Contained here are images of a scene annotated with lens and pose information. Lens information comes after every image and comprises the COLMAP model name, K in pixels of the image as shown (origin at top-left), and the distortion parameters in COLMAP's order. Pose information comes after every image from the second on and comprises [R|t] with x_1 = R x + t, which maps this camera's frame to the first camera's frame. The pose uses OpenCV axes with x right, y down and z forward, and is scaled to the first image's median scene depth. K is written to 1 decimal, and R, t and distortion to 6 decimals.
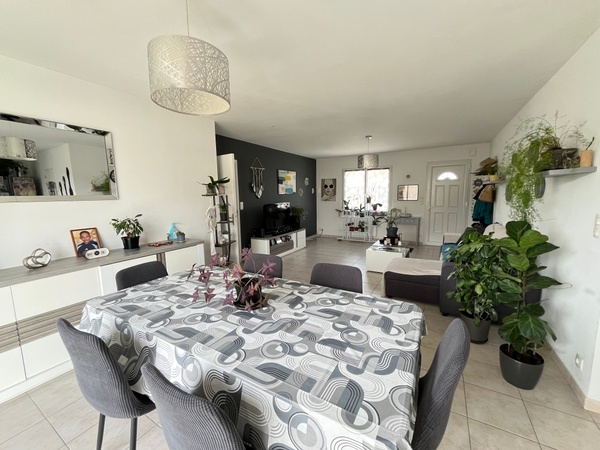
lens RADIAL K [[241.6, 0, 300.0], [0, 241.6, 225.0], [0, 0, 1]] dist [-0.007998, -0.000158]
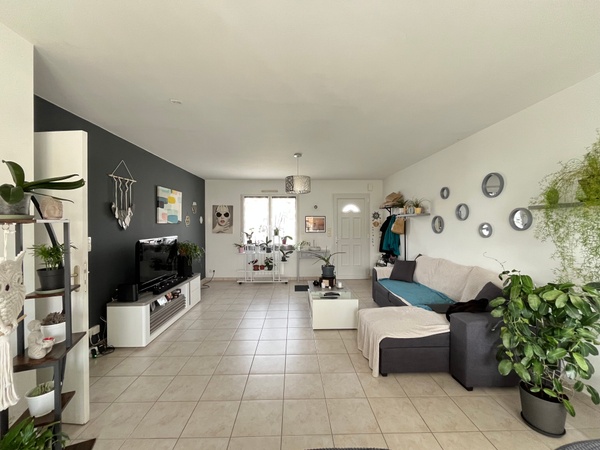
lens RADIAL K [[241.6, 0, 300.0], [0, 241.6, 225.0], [0, 0, 1]] dist [-0.007998, -0.000158]
pose [[0.849701, 0.013510, 0.527092, -0.097153], [0.054363, 0.992099, -0.113065, -0.028786], [-0.524455, 0.124726, 0.842253, 0.248598]]
